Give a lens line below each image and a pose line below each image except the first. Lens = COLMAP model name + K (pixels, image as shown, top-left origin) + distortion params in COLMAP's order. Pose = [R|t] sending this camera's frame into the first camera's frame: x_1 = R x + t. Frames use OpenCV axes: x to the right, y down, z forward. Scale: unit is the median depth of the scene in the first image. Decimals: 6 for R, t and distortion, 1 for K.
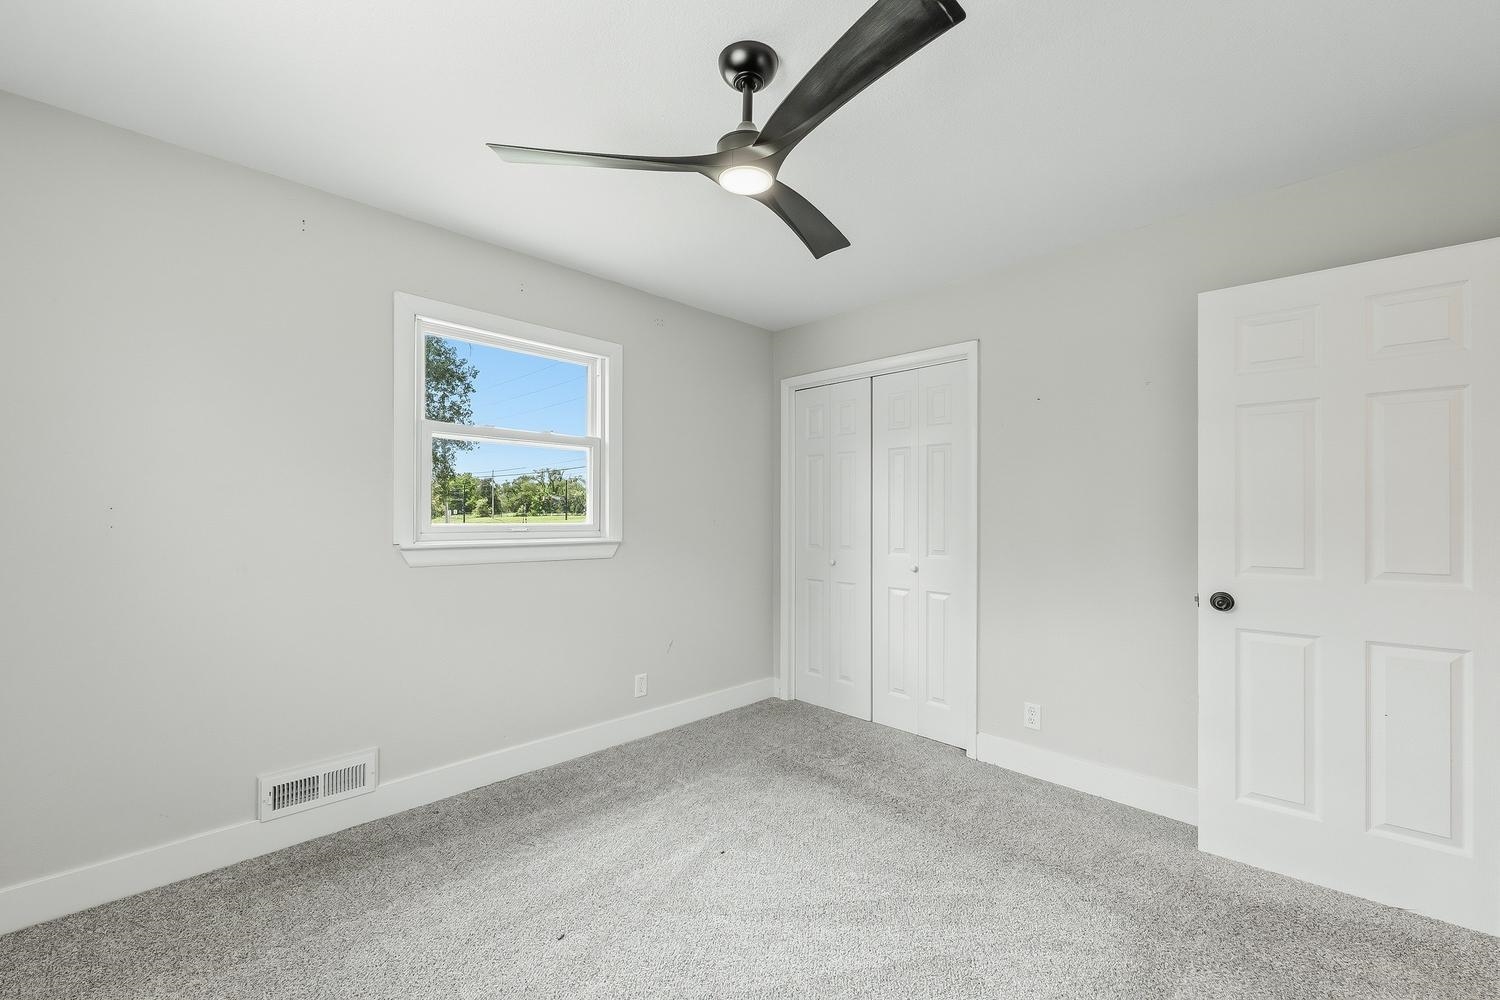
lens RADIAL K [[626.1, 0, 786.0], [0, 626.1, 518.3], [0, 0, 1]] dist [0.000125, 0.000044]
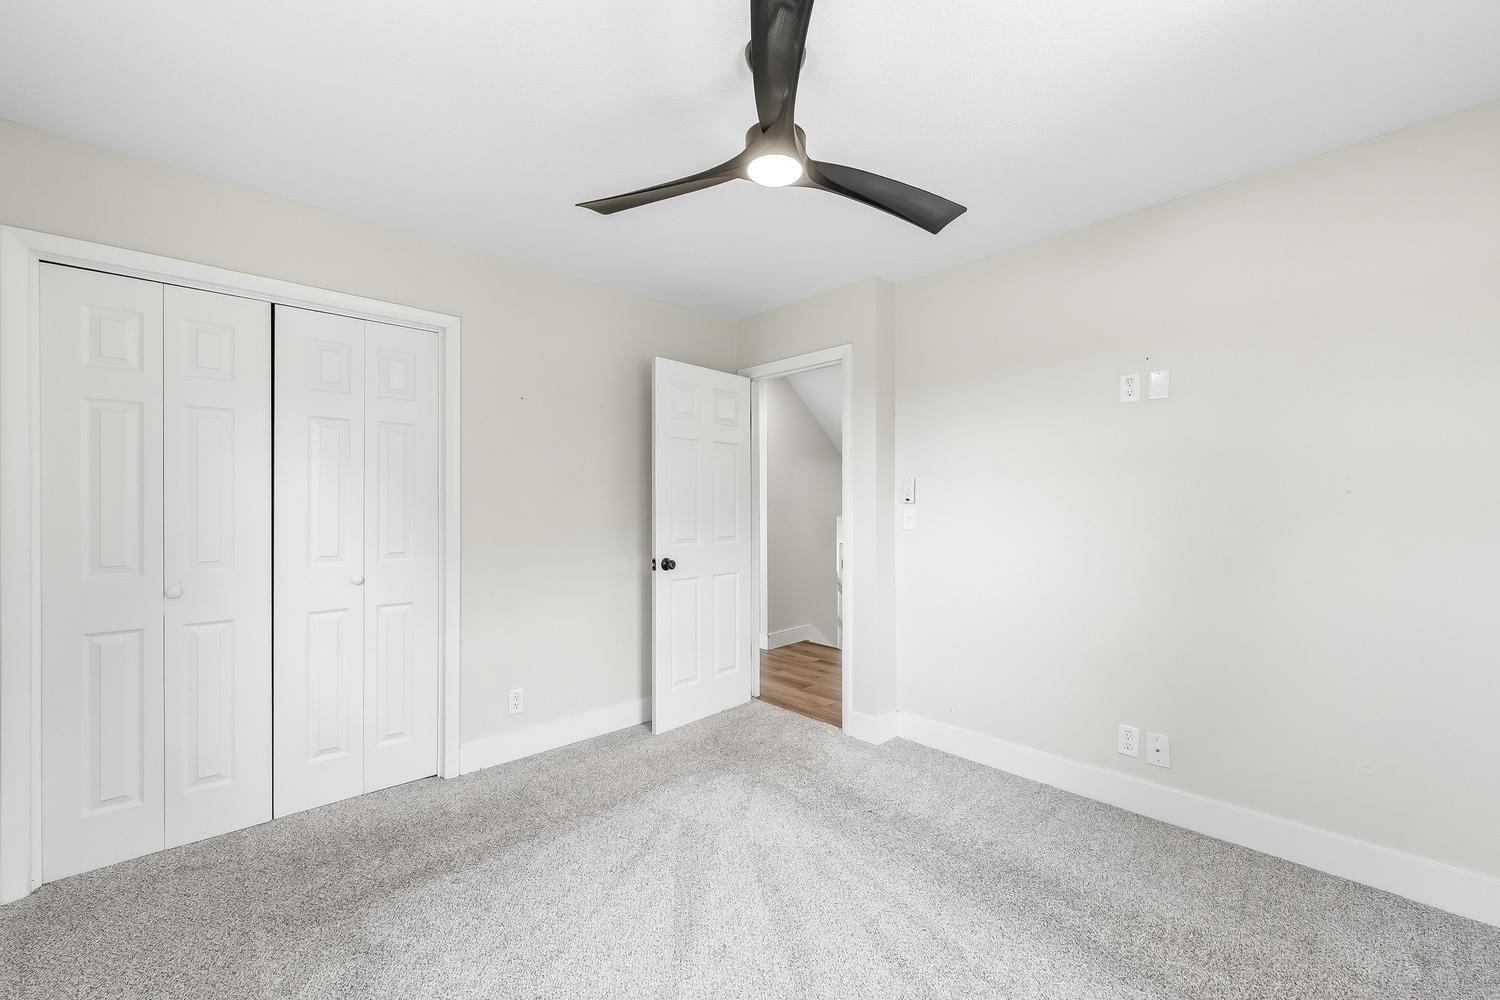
lens RADIAL K [[589.5, 0, 751.6], [0, 589.5, 506.4], [0, 0, 1]] dist [0.001416, 0.000228]
pose [[0.050361, -0.005386, 0.998717, -0.555423], [0.006021, 0.999969, 0.005089, -0.010826], [-0.998713, 0.005757, 0.050392, 0.548851]]
